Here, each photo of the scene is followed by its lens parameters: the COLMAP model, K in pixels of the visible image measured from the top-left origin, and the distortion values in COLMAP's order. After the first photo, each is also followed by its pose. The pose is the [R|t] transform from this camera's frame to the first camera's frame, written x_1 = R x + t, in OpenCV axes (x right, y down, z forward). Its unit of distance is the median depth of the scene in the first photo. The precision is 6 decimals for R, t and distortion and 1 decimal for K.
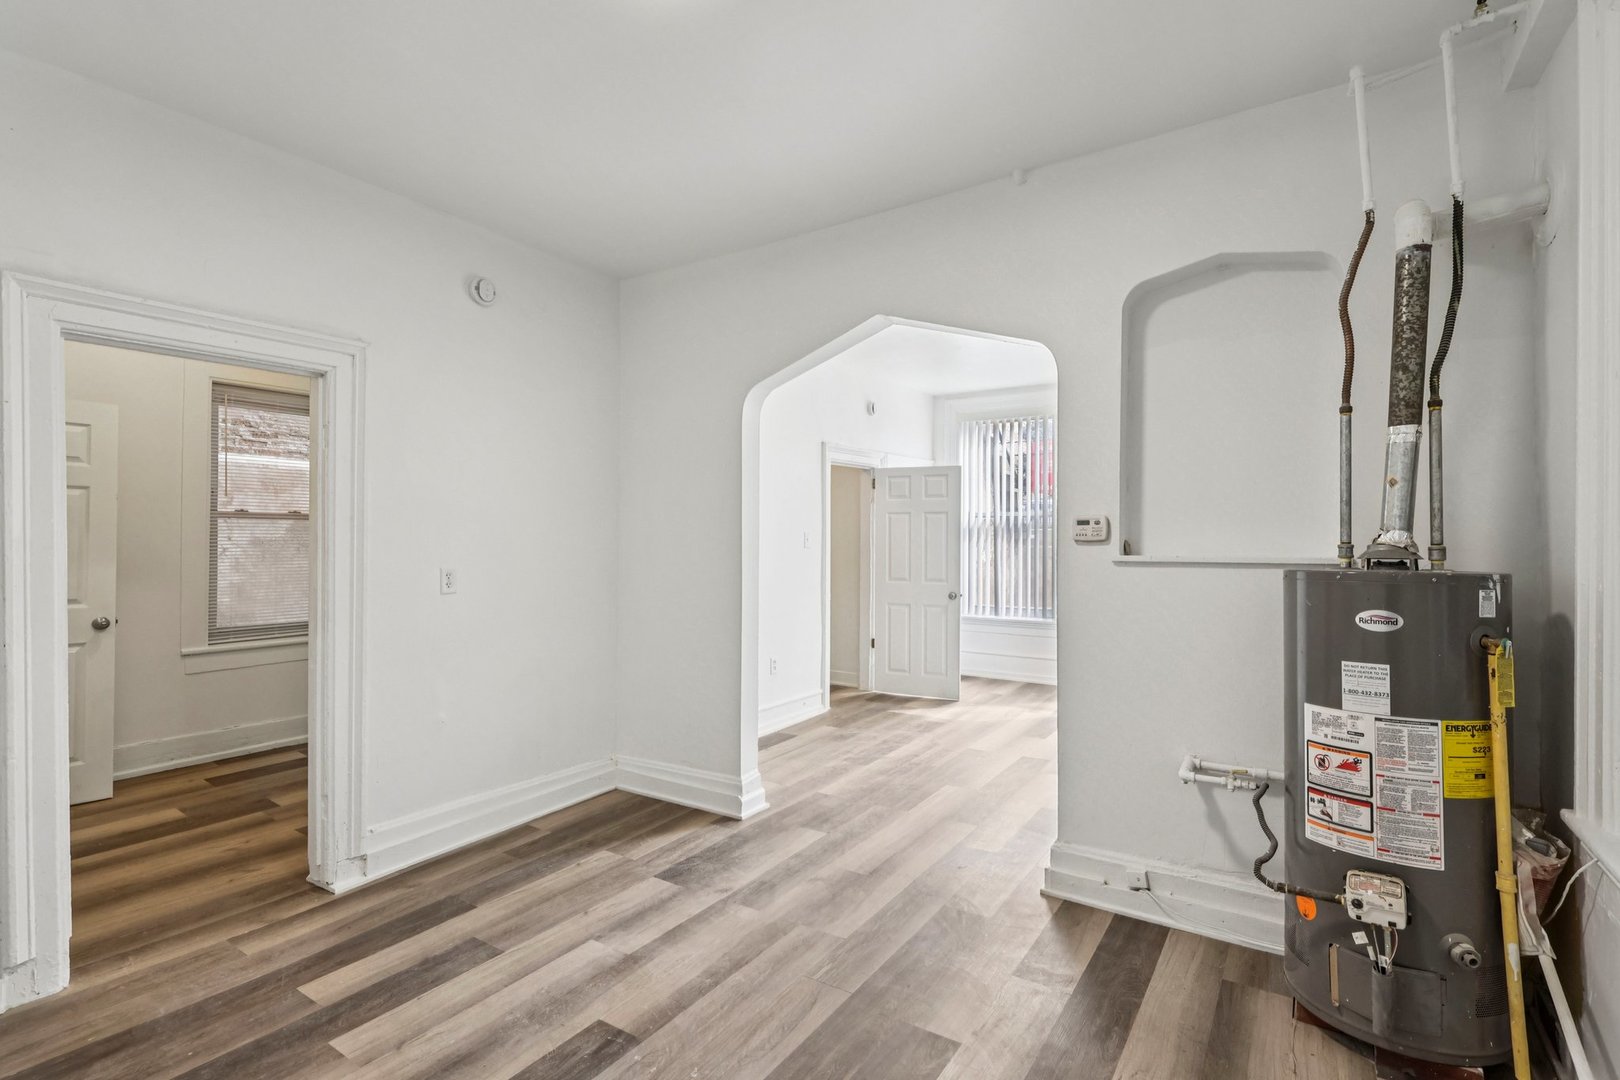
lens RADIAL K [[755.1, 0, 801.6], [0, 755.1, 540.0], [0, 0, 1]] dist [-0.000416, 0.000354]
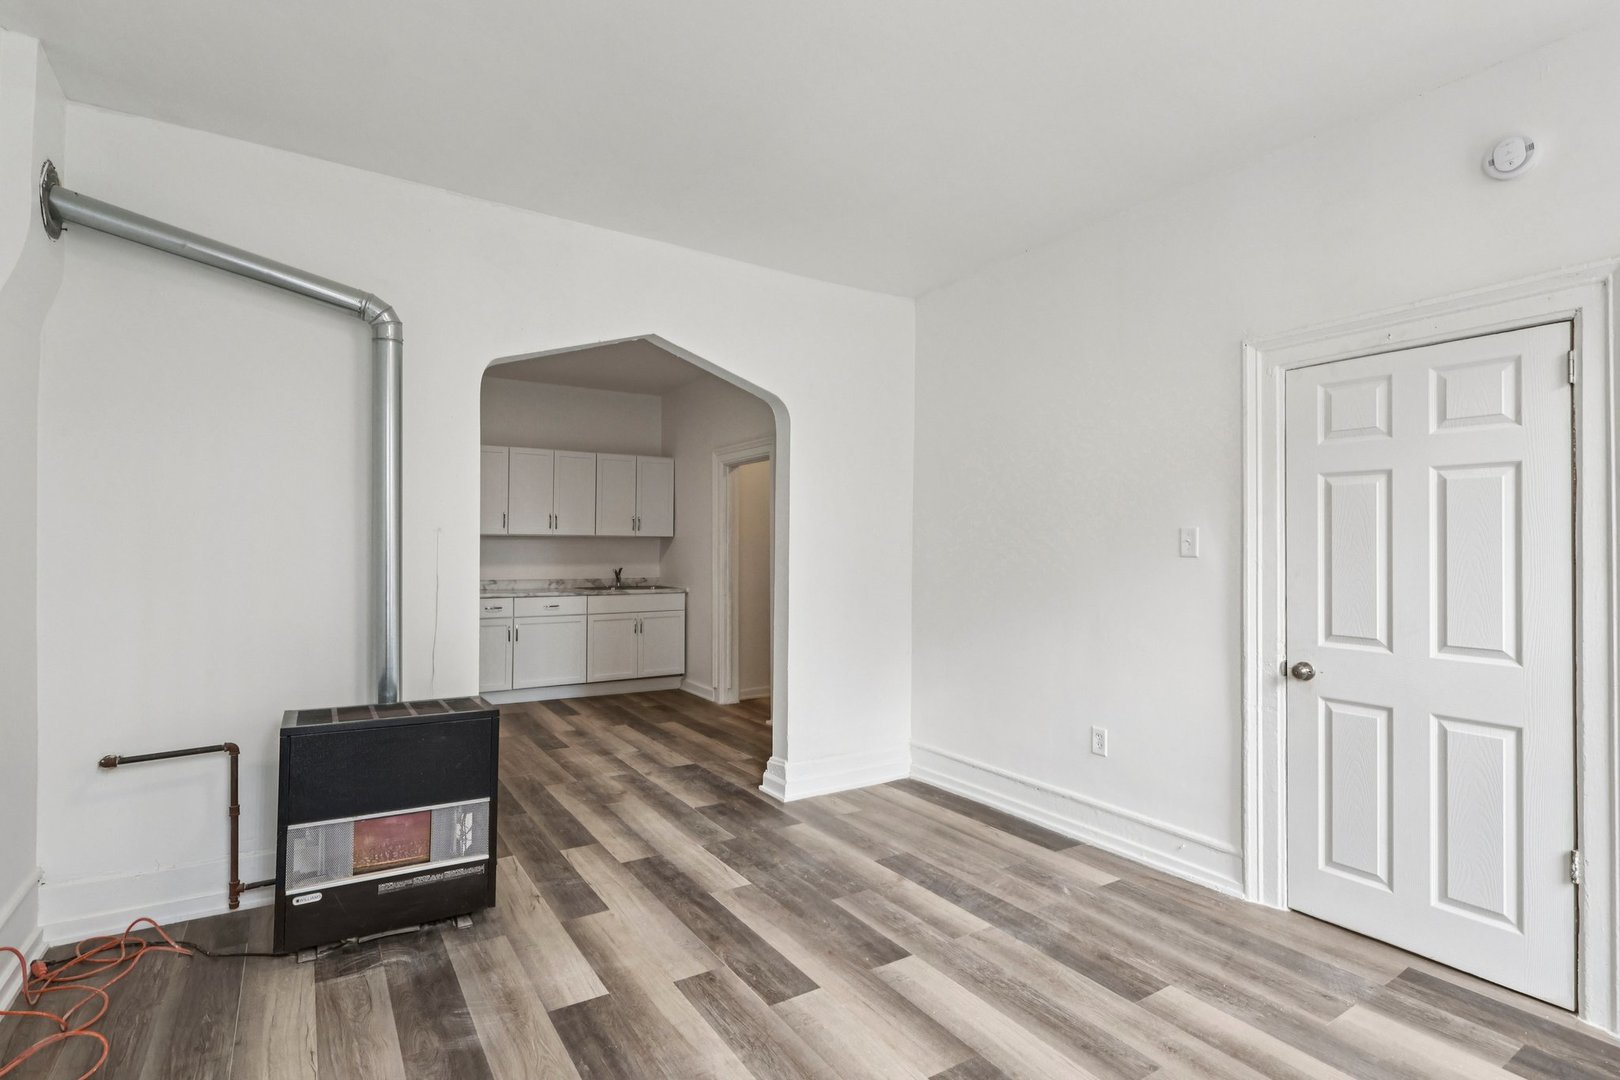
lens RADIAL K [[755.1, 0, 793.4], [0, 755.1, 536.5], [0, 0, 1]] dist [-0.000416, 0.000354]
pose [[-0.377882, -0.008861, -0.925811, 1.156365], [-0.008601, 0.999945, -0.006059, -0.001288], [0.925814, 0.005674, -0.377937, 1.790019]]
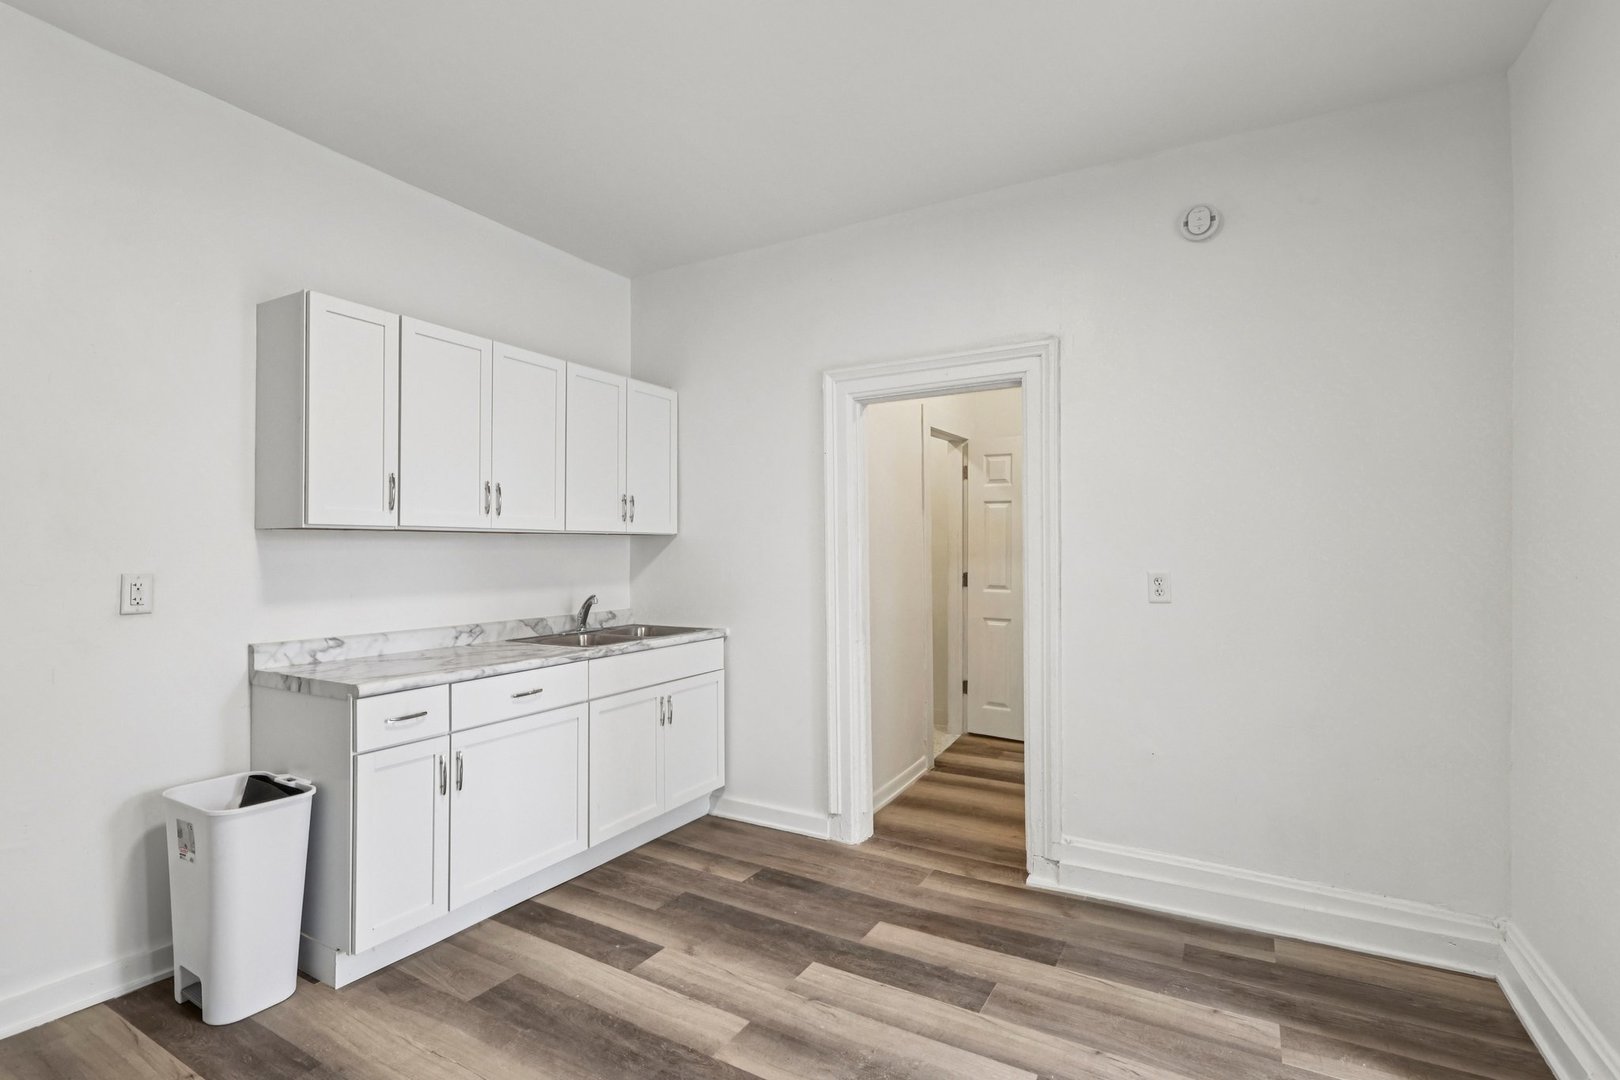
lens RADIAL K [[755.1, 0, 816.1], [0, 755.1, 544.4], [0, 0, 1]] dist [-0.000416, 0.000354]
pose [[0.081281, -0.006318, -0.996671, 0.382216], [-0.001371, 0.999978, -0.006451, 0.013385], [0.996690, 0.001891, 0.081271, 0.623858]]
